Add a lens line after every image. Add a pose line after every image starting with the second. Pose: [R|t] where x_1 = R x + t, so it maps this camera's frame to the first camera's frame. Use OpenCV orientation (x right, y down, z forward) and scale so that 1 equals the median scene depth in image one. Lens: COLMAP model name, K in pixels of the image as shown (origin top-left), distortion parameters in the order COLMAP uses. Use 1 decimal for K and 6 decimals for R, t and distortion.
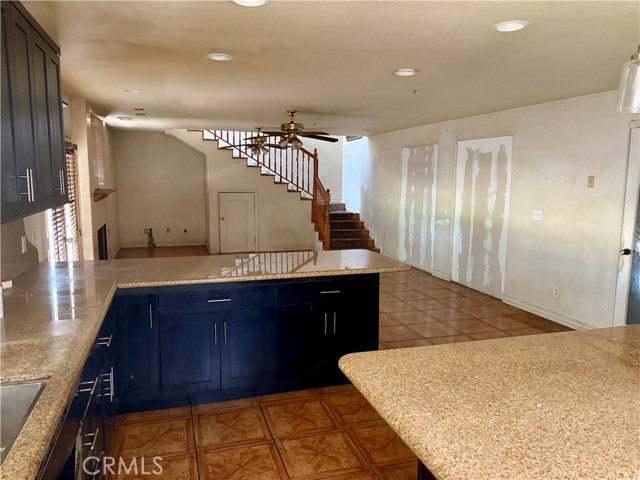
lens RADIAL K [[482.6, 0, 320.6], [0, 482.6, 237.8], [0, 0, 1]] dist [0.055409, -0.007213]
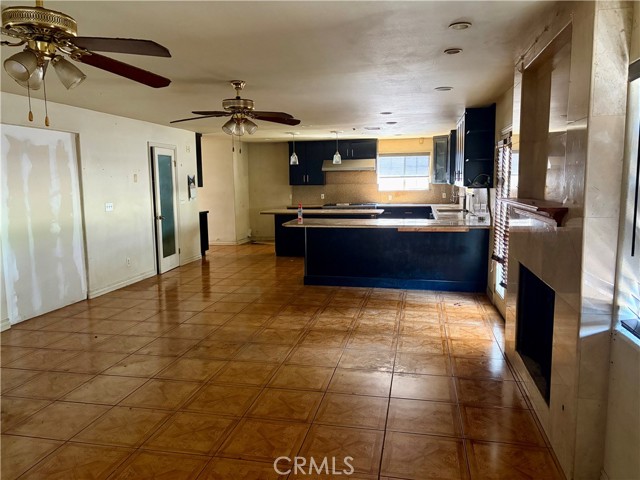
lens RADIAL K [[482.6, 0, 318.8], [0, 482.6, 239.0], [0, 0, 1]] dist [0.055409, -0.007213]
pose [[-0.874532, -0.061992, 0.480990, -0.483613], [0.063719, 0.968511, 0.240679, -0.188392], [-0.480764, 0.241130, -0.843043, 1.488062]]
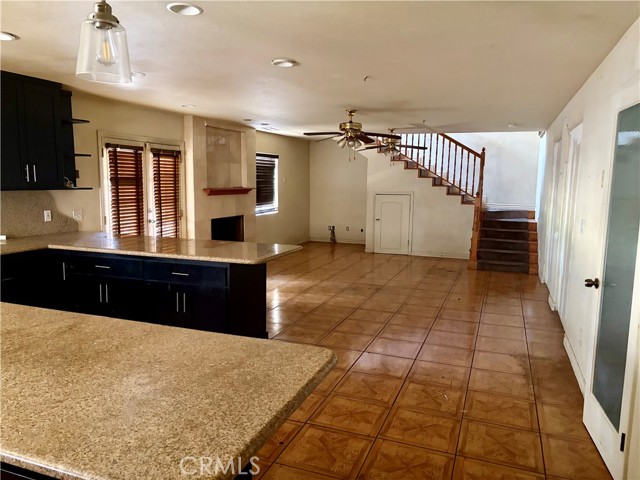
lens RADIAL K [[482.6, 0, 317.9], [0, 482.6, 243.5], [0, 0, 1]] dist [0.055409, -0.007213]
pose [[0.779794, 0.082053, -0.620636, 0.495051], [-0.084785, 0.996082, 0.025162, -0.006343], [0.620269, 0.032999, 0.783695, 0.167967]]
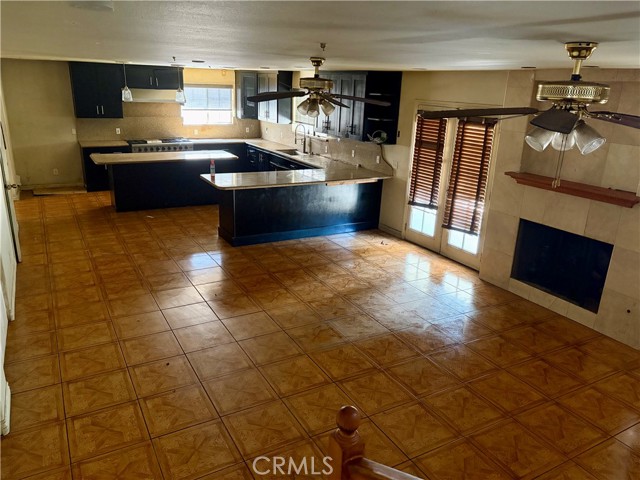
lens RADIAL K [[482.6, 0, 319.8], [0, 482.6, 239.9], [0, 0, 1]] dist [0.055409, -0.007213]
pose [[-0.977358, 0.019367, -0.210705, 0.076141], [-0.073156, 0.903463, 0.422378, -0.297040], [0.198545, 0.428229, -0.881590, 1.570189]]
